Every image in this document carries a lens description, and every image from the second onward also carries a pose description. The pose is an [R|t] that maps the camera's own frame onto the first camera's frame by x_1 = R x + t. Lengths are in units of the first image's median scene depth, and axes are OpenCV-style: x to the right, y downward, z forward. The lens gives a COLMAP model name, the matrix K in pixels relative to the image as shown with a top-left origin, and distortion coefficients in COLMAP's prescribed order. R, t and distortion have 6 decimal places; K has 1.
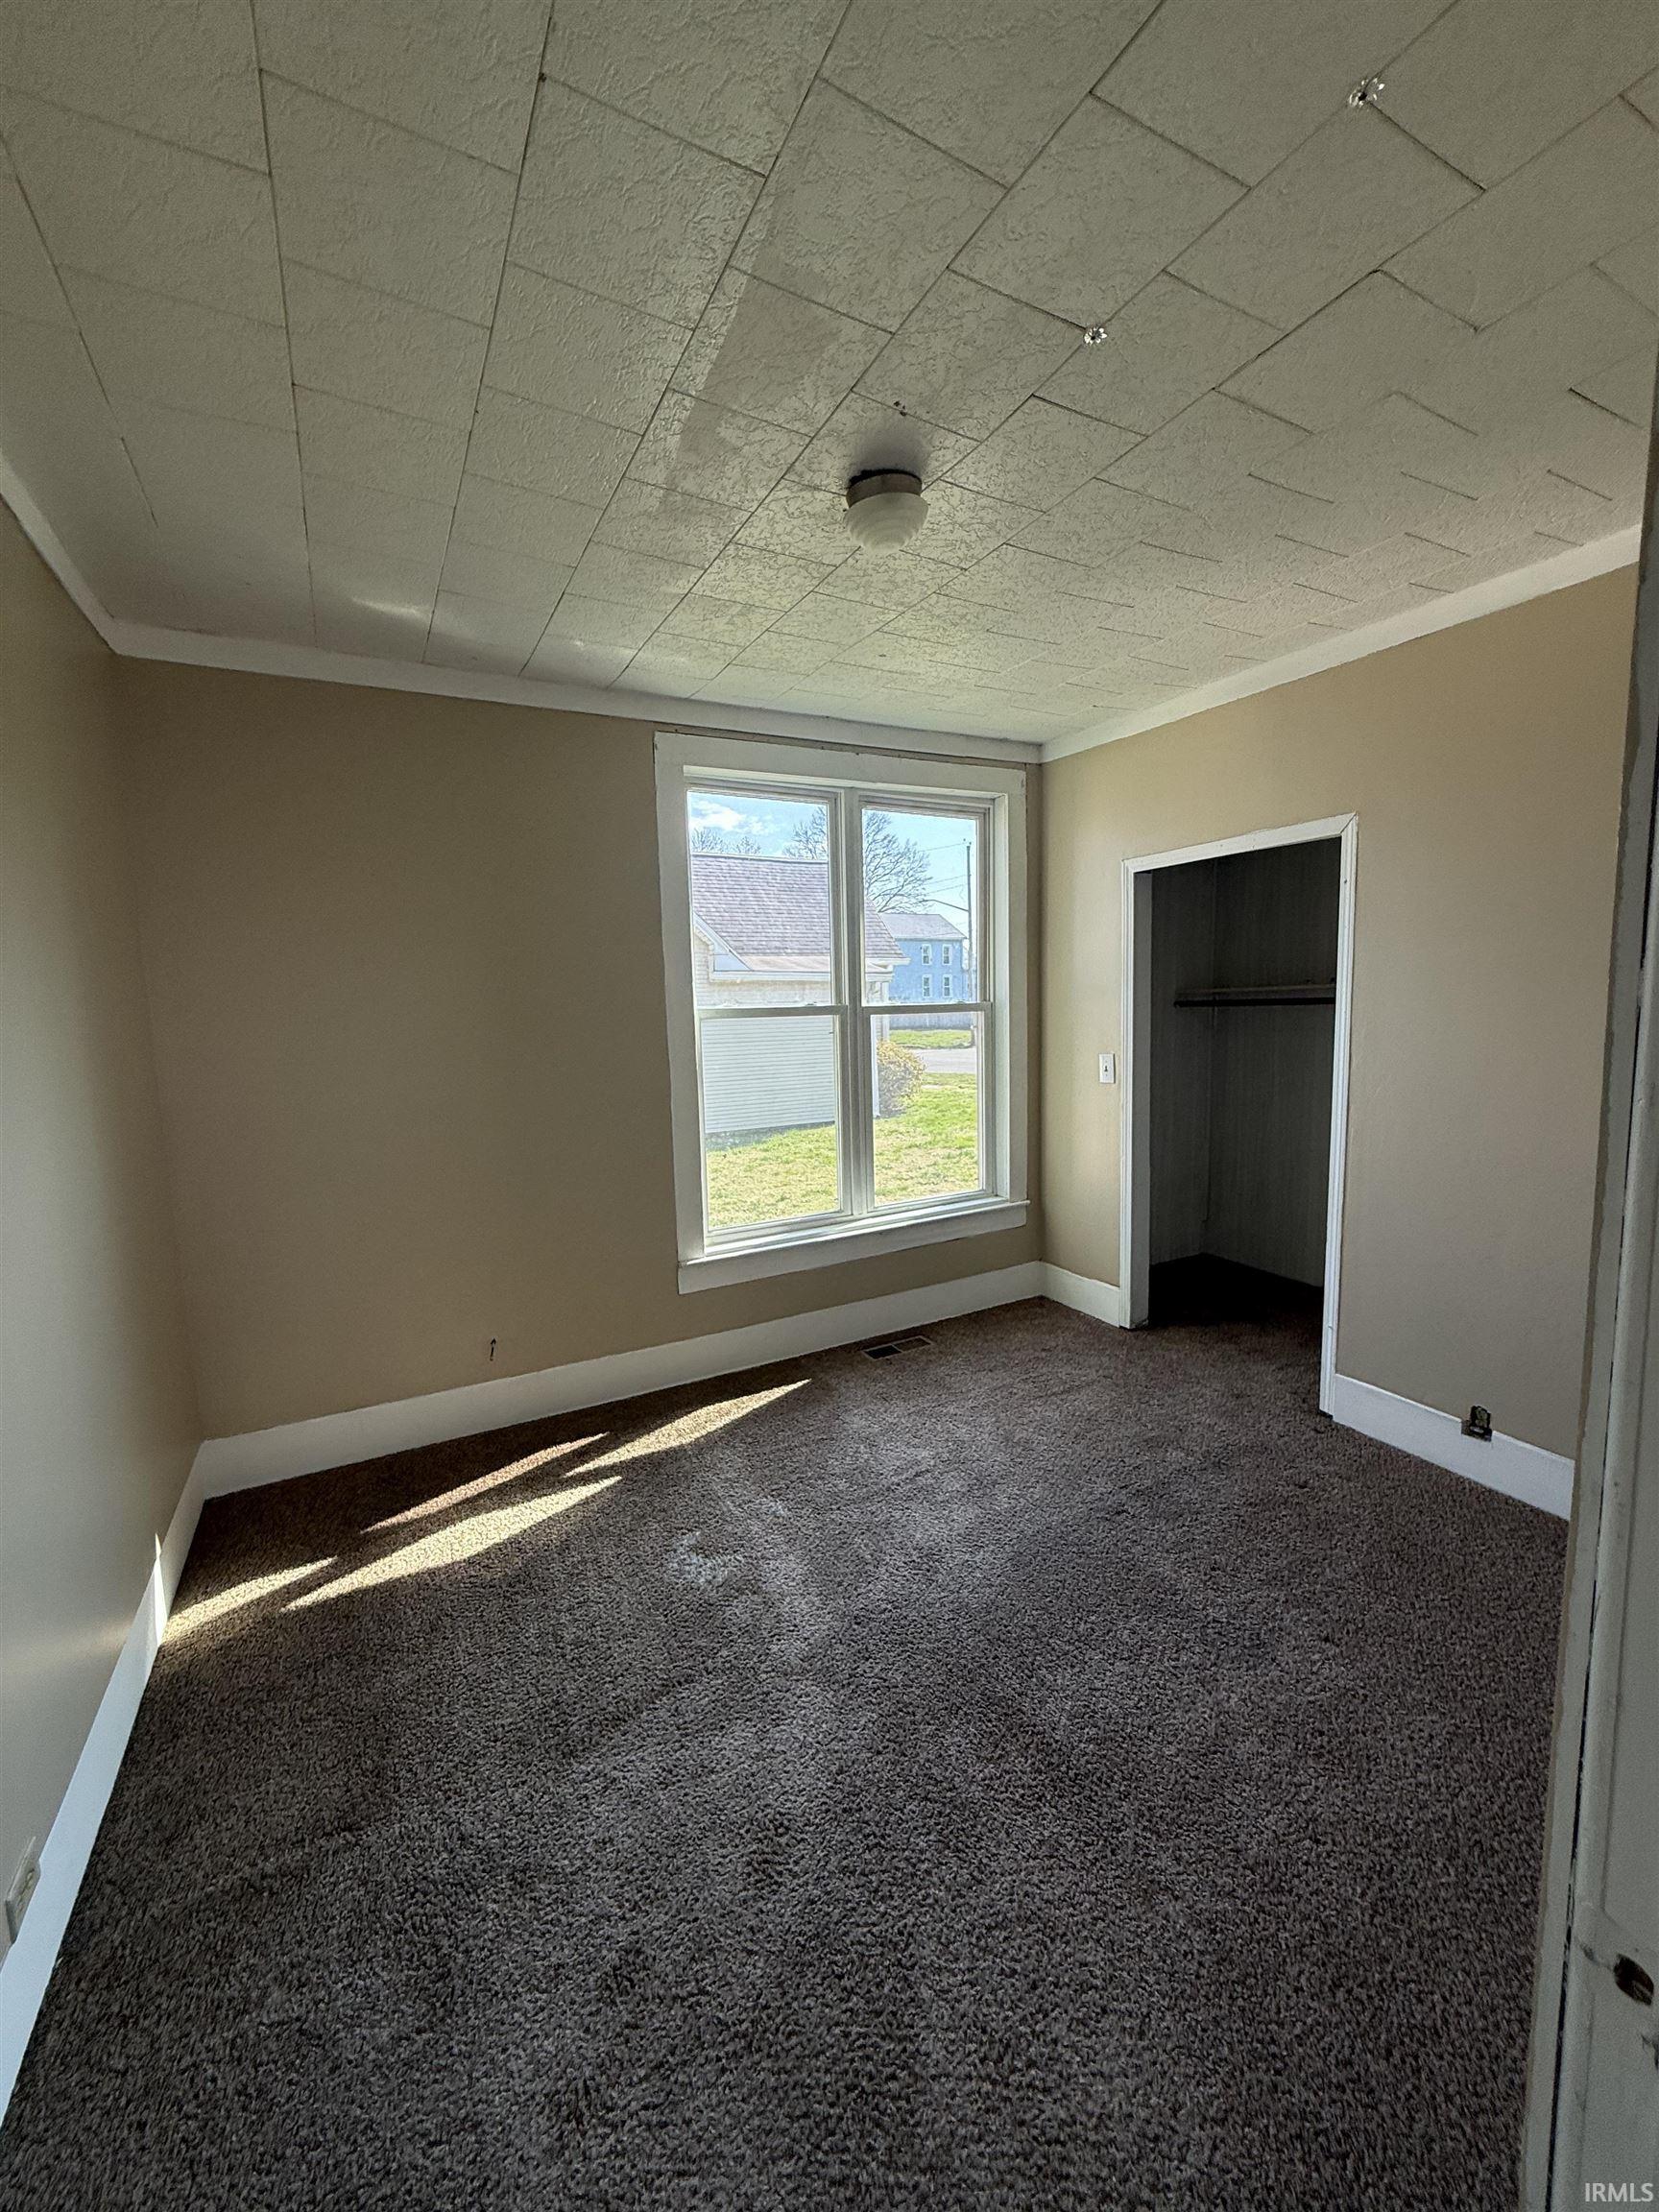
lens RADIAL K [[882.4, 0, 837.1], [0, 882.4, 1105.4], [0, 0, 1]] dist [0.002903, -0.000035]
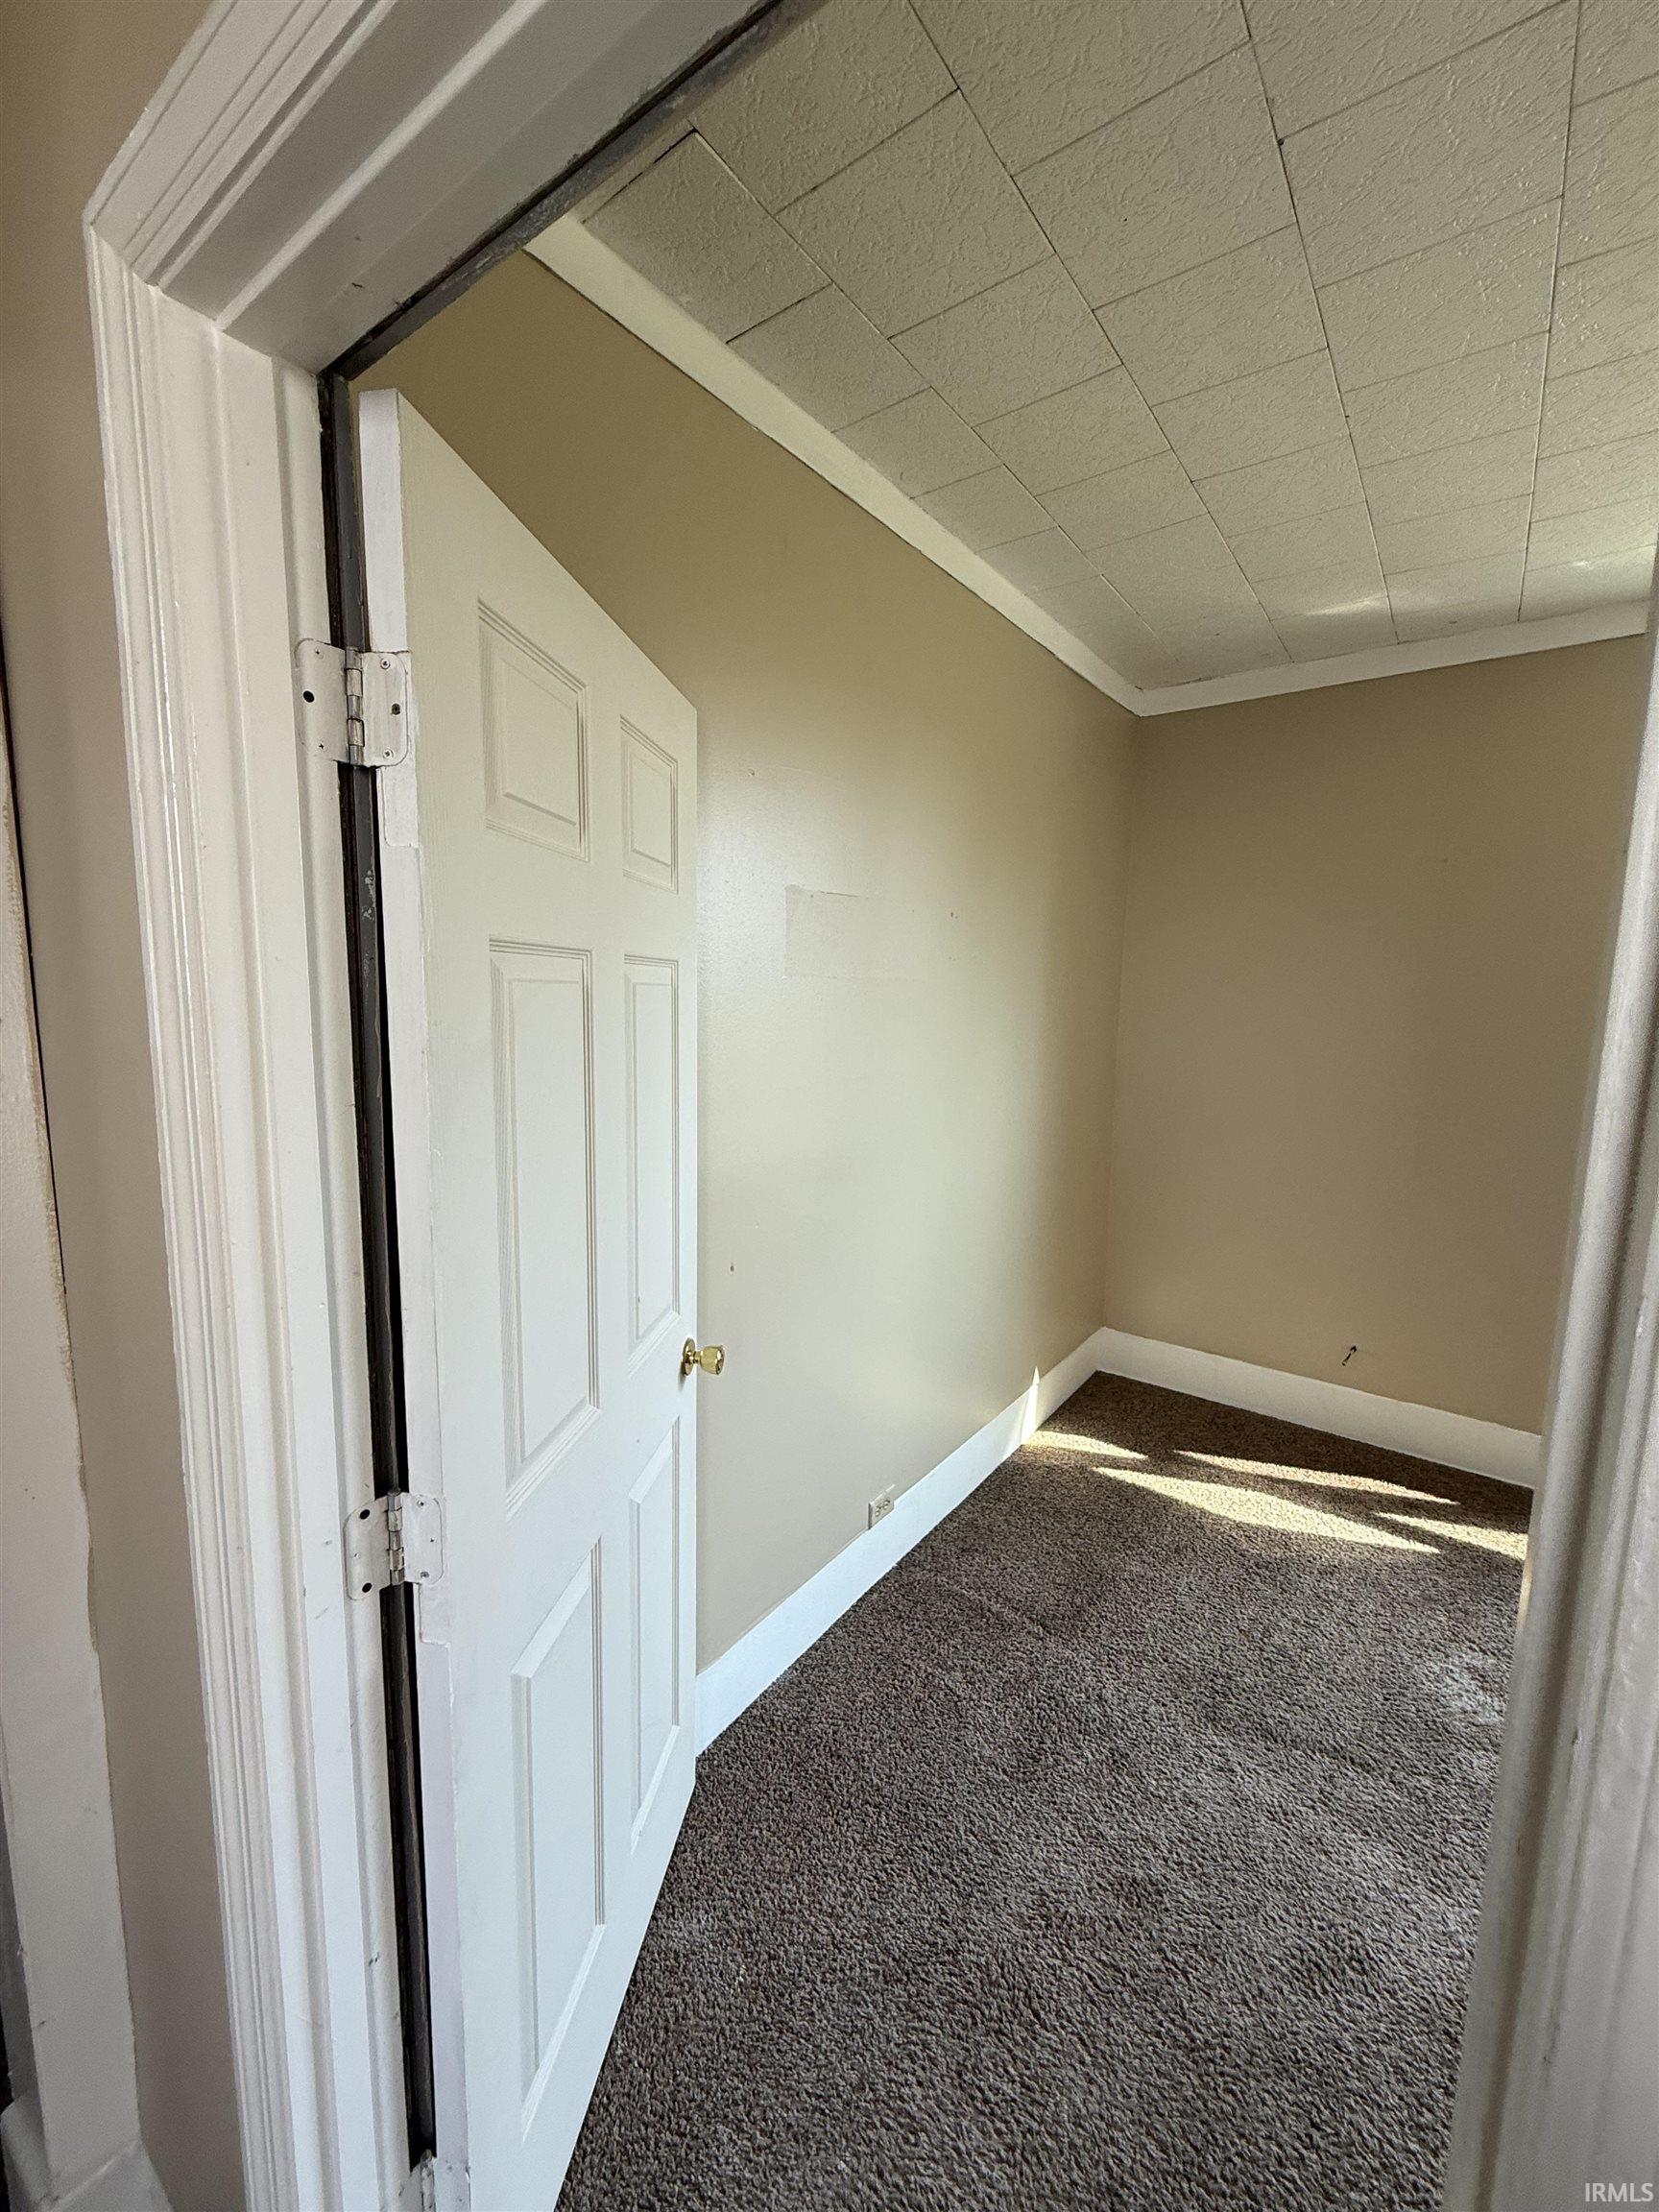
lens RADIAL K [[882.4, 0, 821.5], [0, 882.4, 1108.3], [0, 0, 1]] dist [0.002903, -0.000035]
pose [[0.419323, 0.161226, -0.893406, 0.253132], [-0.133774, 0.984335, 0.114848, -0.032129], [0.897927, 0.071357, 0.434322, 0.057878]]
